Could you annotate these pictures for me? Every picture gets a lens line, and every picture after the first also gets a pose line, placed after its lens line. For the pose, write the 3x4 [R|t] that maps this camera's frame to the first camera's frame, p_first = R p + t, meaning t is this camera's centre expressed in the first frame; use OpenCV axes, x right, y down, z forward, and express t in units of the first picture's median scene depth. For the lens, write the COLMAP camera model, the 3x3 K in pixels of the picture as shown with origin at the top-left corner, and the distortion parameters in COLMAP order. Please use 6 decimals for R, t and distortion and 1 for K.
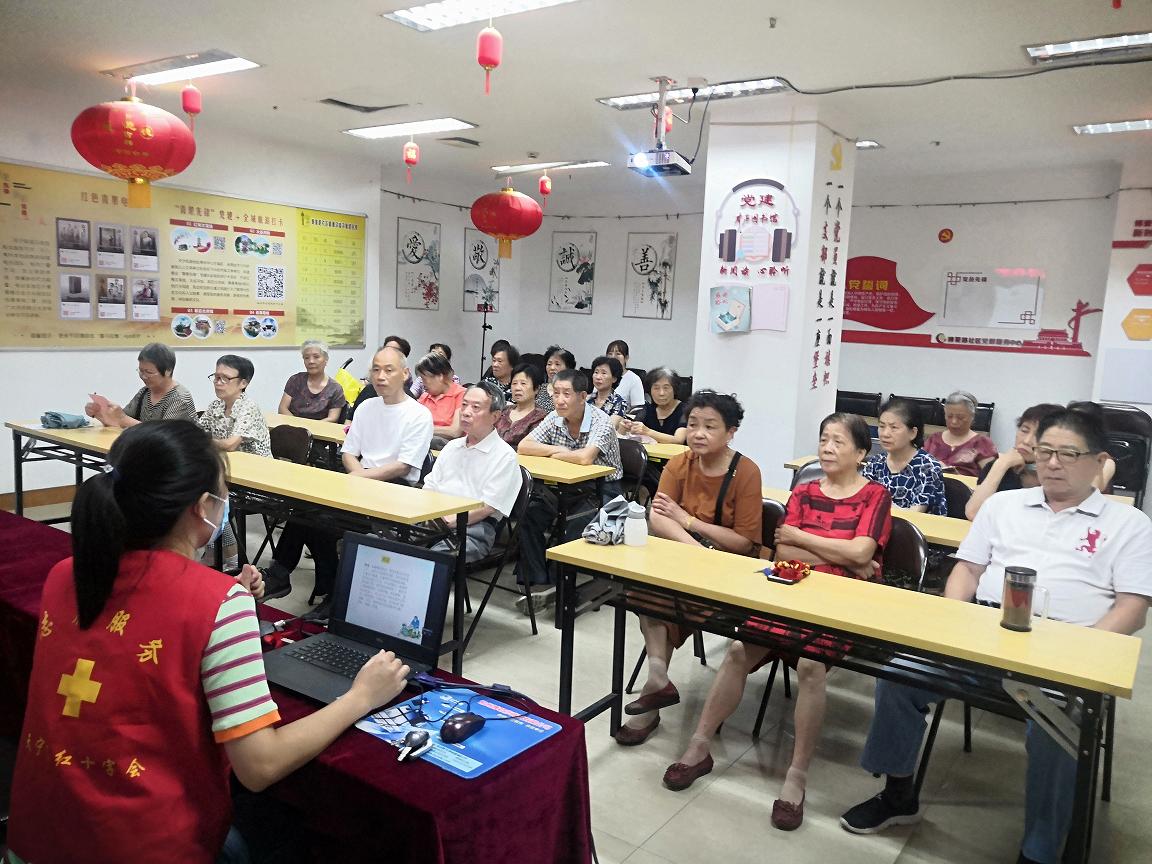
lens RADIAL K [[901.8, 0, 573.0], [0, 901.8, 430.3], [0, 0, 1]] dist [-0.028421, 0.065141]
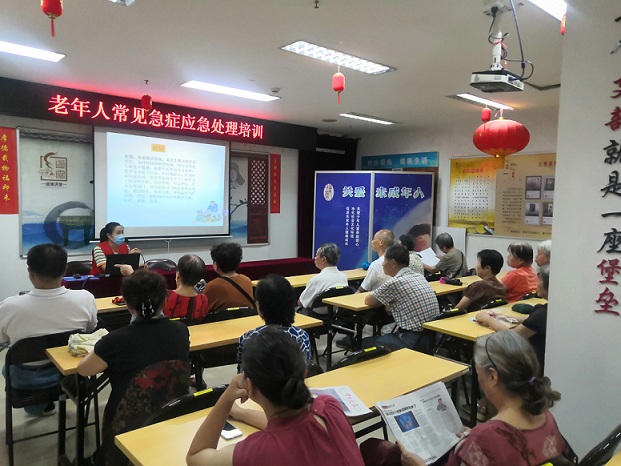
lens RADIAL K [[484.1, 0, 312.3], [0, 484.1, 230.7], [0, 0, 1]] dist [-0.029029, 0.065707]
pose [[-0.237537, 0.008173, -0.971344, 0.566409], [-0.157946, 0.986332, 0.046924, -0.075611], [0.958452, 0.164566, -0.232999, 0.716494]]
